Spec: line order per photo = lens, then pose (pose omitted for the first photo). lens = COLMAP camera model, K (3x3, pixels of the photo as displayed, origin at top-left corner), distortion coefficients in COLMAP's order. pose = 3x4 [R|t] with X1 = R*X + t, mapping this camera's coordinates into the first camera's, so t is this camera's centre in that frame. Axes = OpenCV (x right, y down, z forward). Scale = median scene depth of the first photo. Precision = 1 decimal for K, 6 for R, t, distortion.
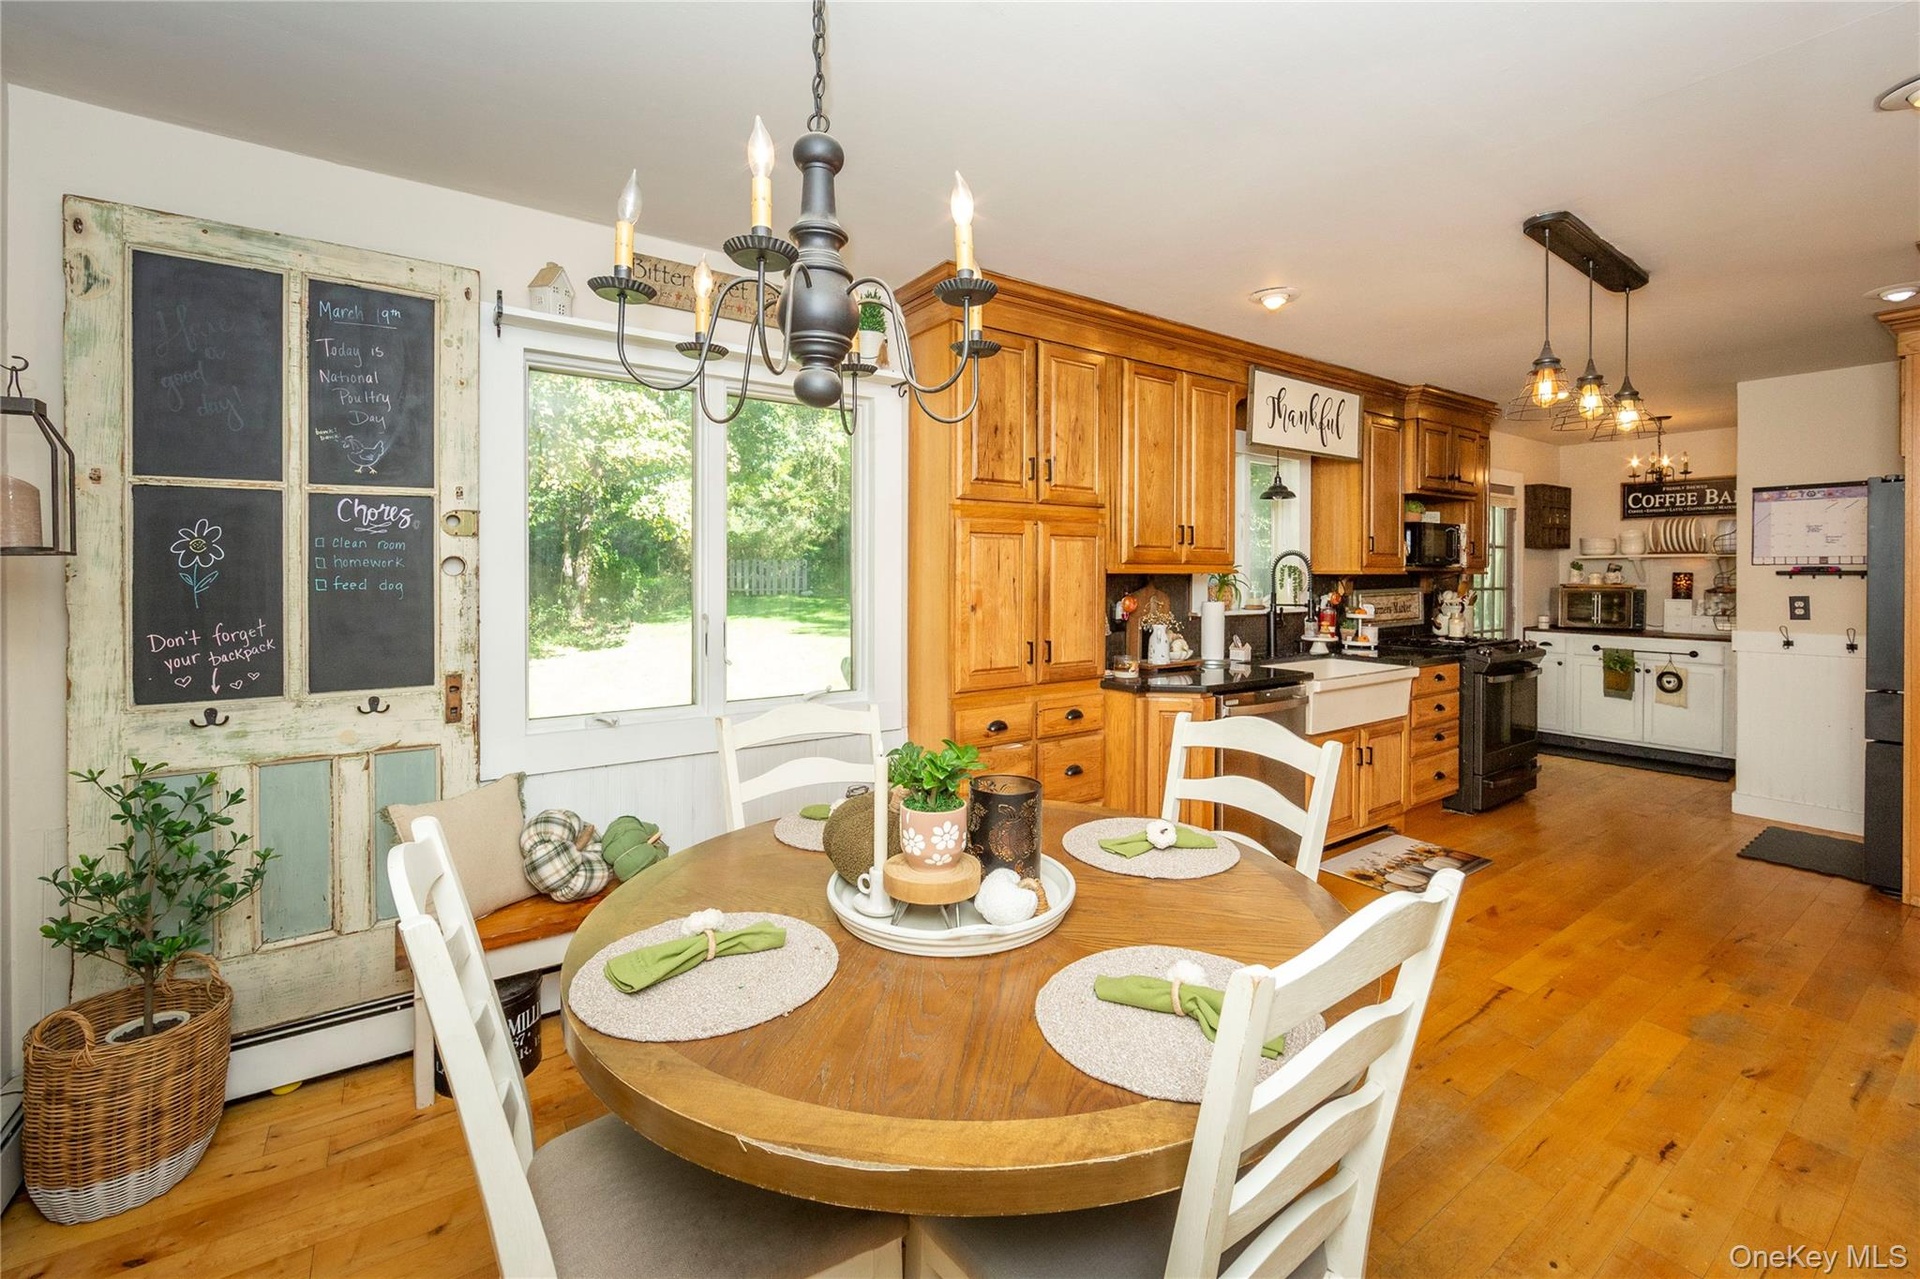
lens RADIAL K [[813.3, 0, 953.5], [0, 813.3, 581.8], [0, 0, 1]] dist [0.001394, -0.000272]
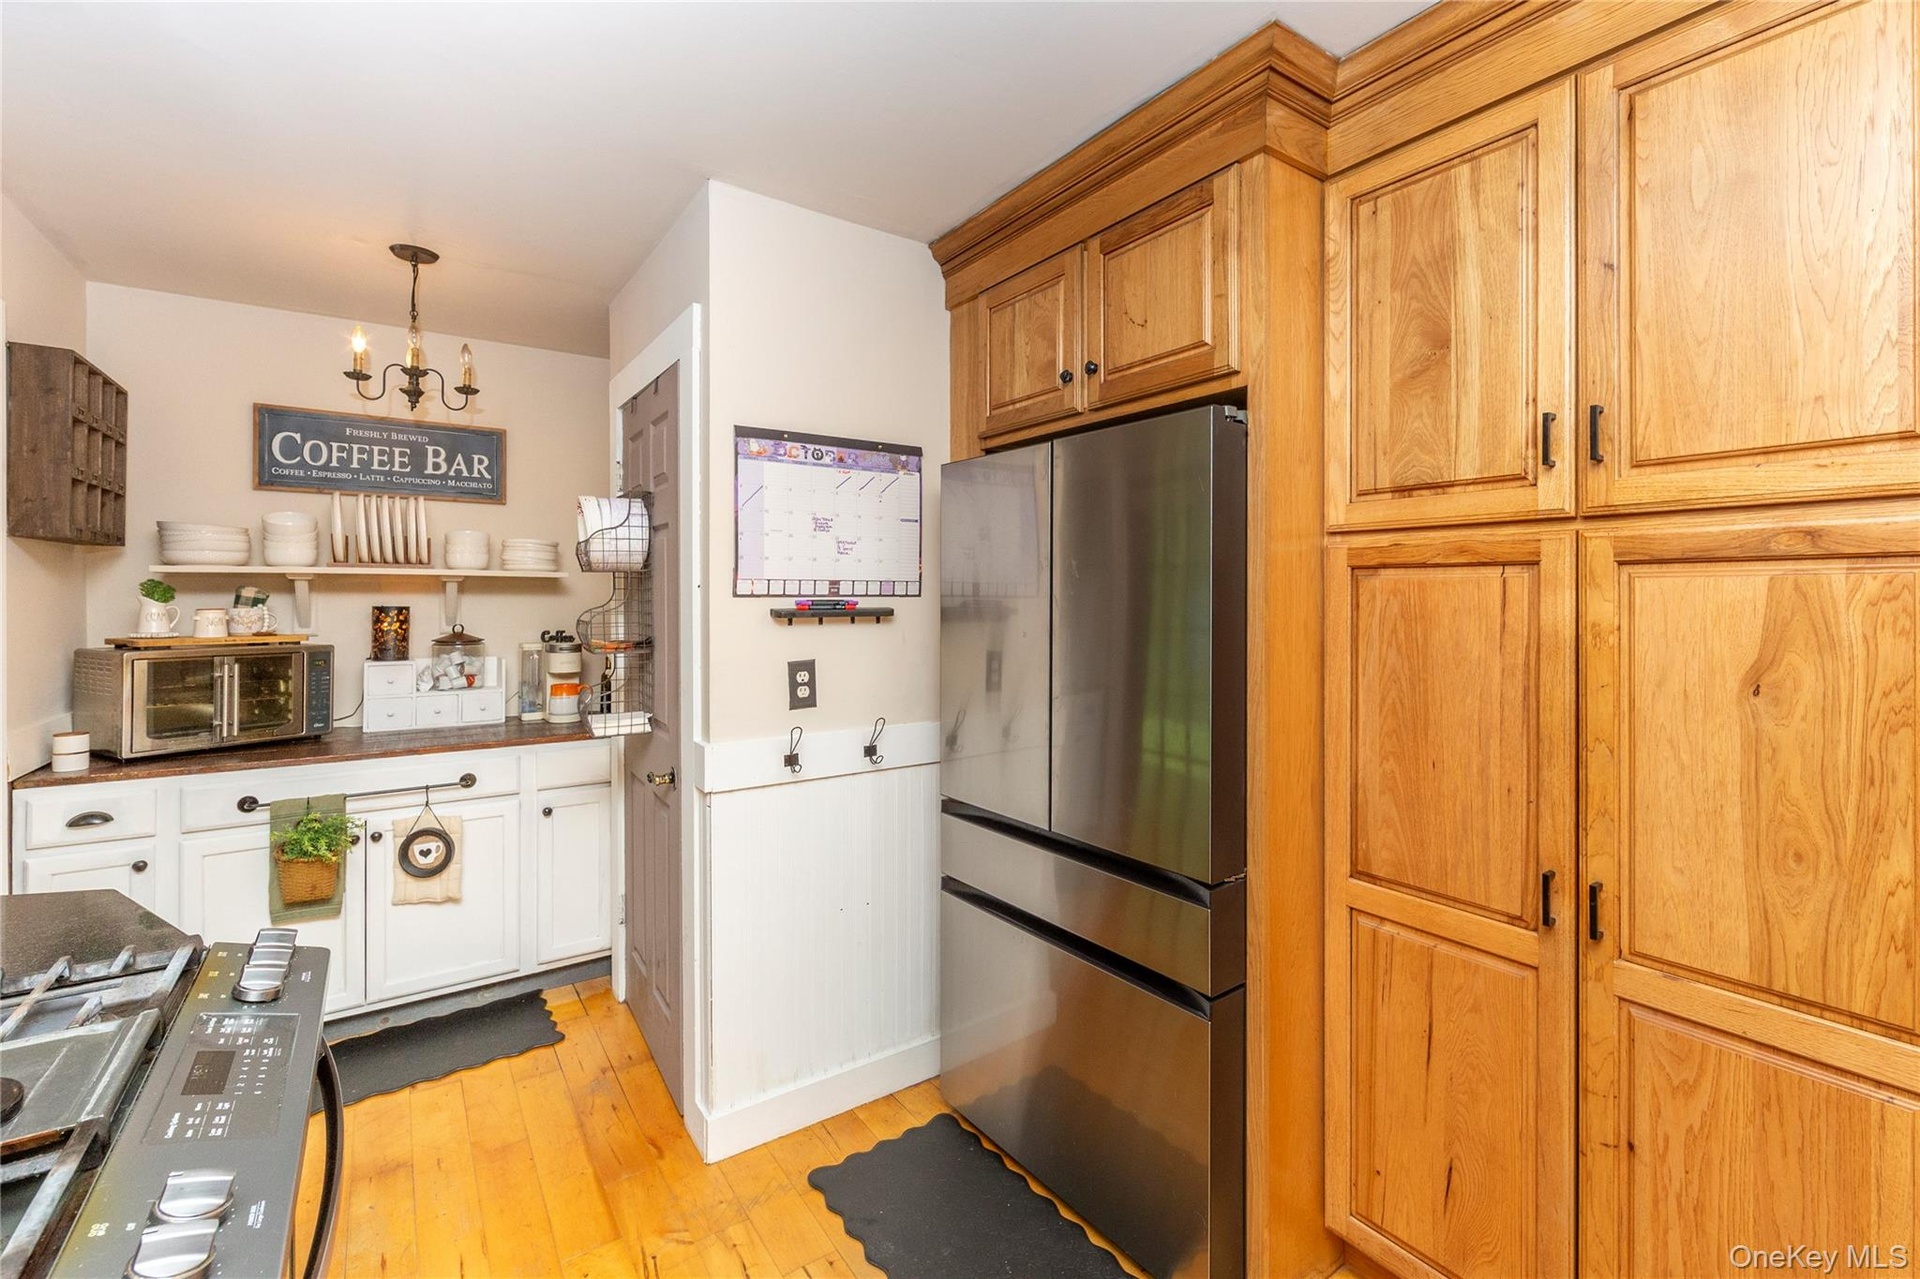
lens RADIAL K [[844.2, 0, 963.3], [0, 844.2, 593.5], [0, 0, 1]] dist [0.000373, -0.000117]
pose [[-0.003049, 0.001625, 0.999994, 0.516055], [0.009827, 0.999950, -0.001595, -0.020221], [-0.999947, 0.009822, -0.003065, 0.880111]]
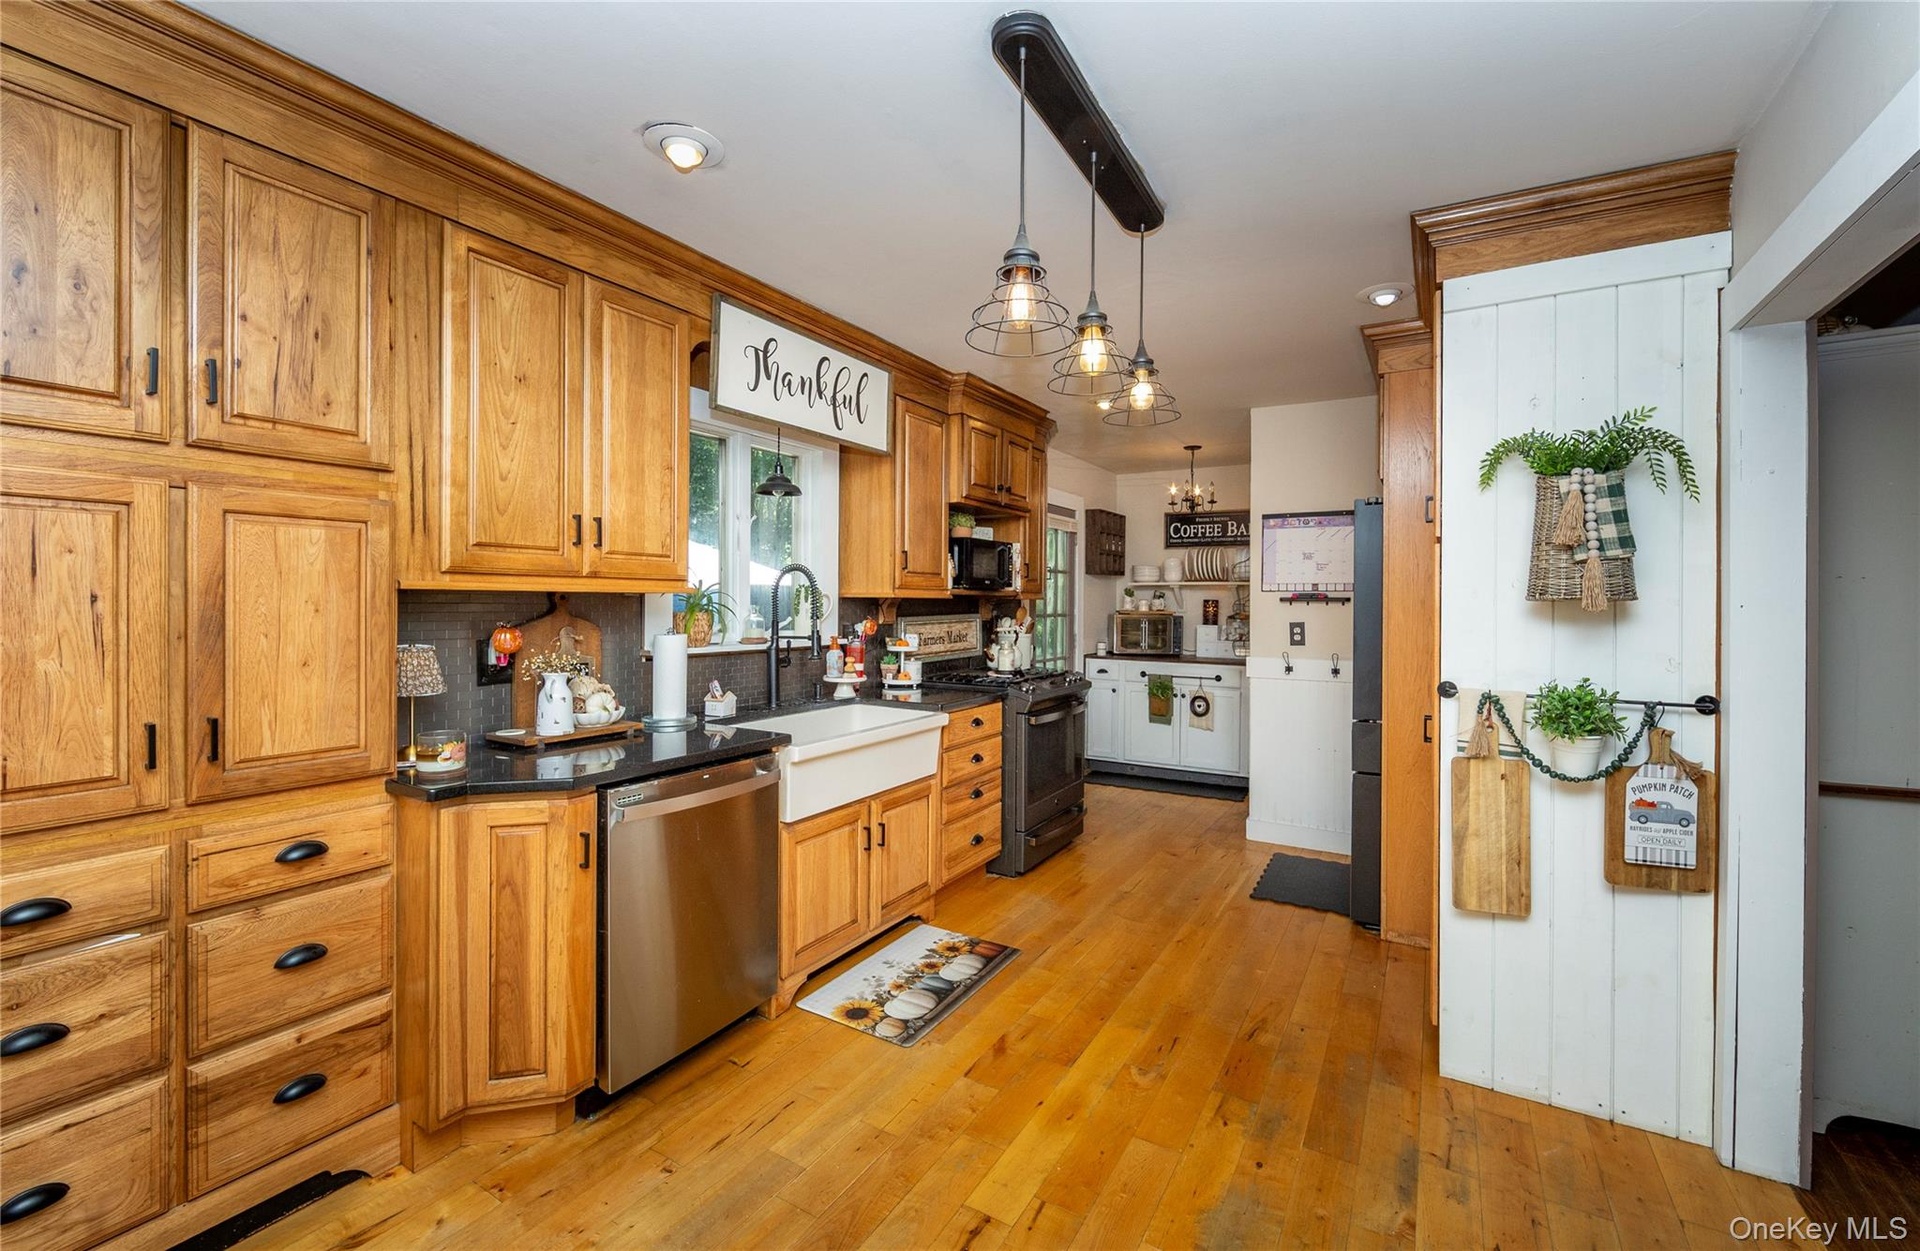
lens RADIAL K [[802.9, 0, 962.8], [0, 802.9, 607.5], [0, 0, 1]] dist [-0.000707, -0.000015]
pose [[0.911914, 0.002883, 0.410371, 0.239571], [-0.002165, 0.999995, -0.002215, 0.002282], [-0.410375, 0.001131, 0.911916, 0.249863]]
